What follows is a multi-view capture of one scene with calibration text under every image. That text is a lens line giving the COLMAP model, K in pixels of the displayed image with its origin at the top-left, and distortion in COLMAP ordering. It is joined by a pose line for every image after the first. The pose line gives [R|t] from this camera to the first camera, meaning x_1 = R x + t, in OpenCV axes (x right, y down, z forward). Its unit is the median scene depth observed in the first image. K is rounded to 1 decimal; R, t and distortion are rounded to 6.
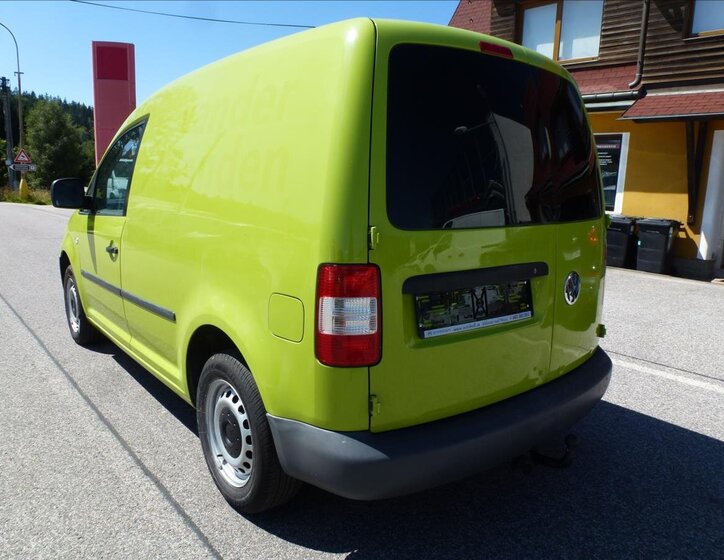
lens RADIAL K [[547.0, 0, 363.6], [0, 547.0, 280.2], [0, 0, 1]] dist [-0.059973, 0.026377]
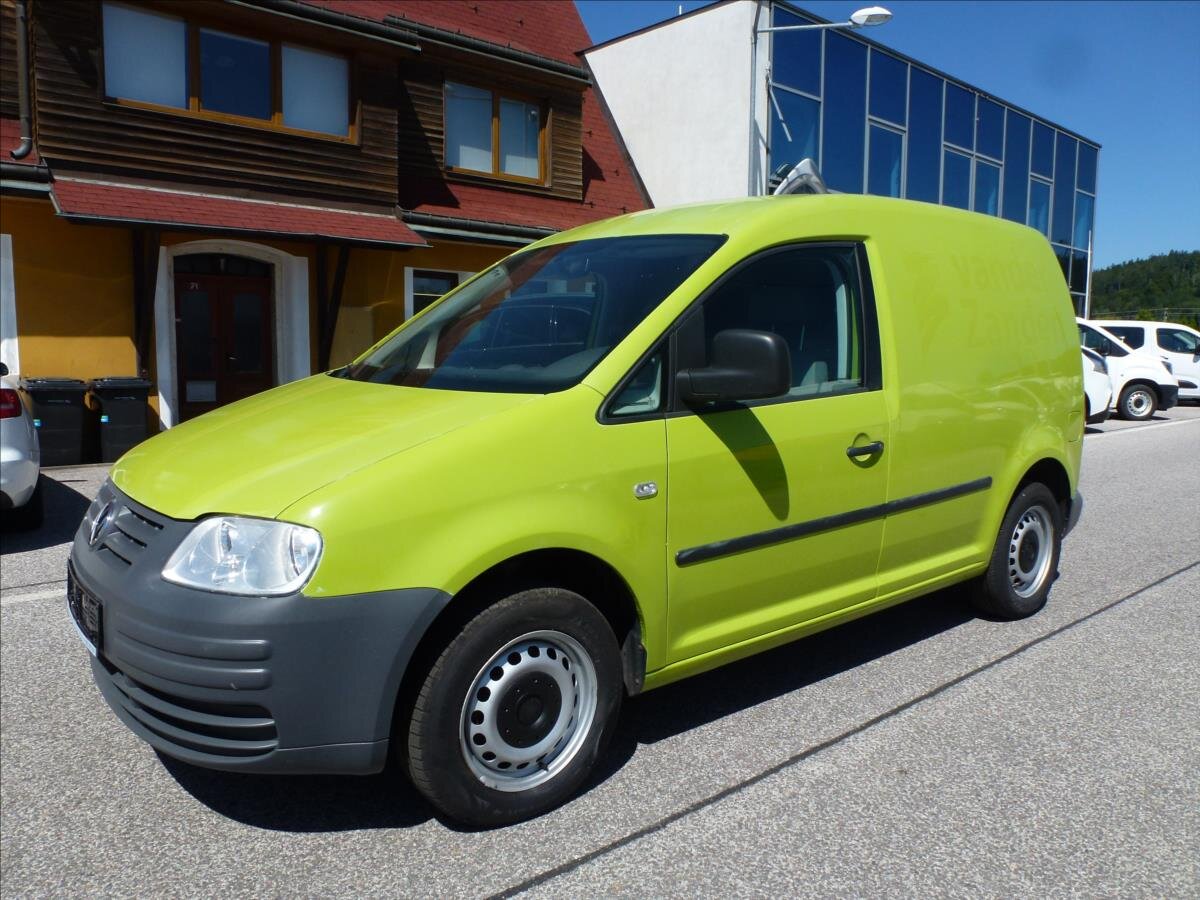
lens RADIAL K [[878.0, 0, 600.0], [0, 878.0, 450.0], [0, 0, 1]] dist [-0.062414, 0.028363]
pose [[0.013892, -0.148193, 0.988861, -1.239498], [0.170224, 0.974871, 0.143705, -0.211930], [-0.985308, 0.166331, 0.038769, 1.085184]]
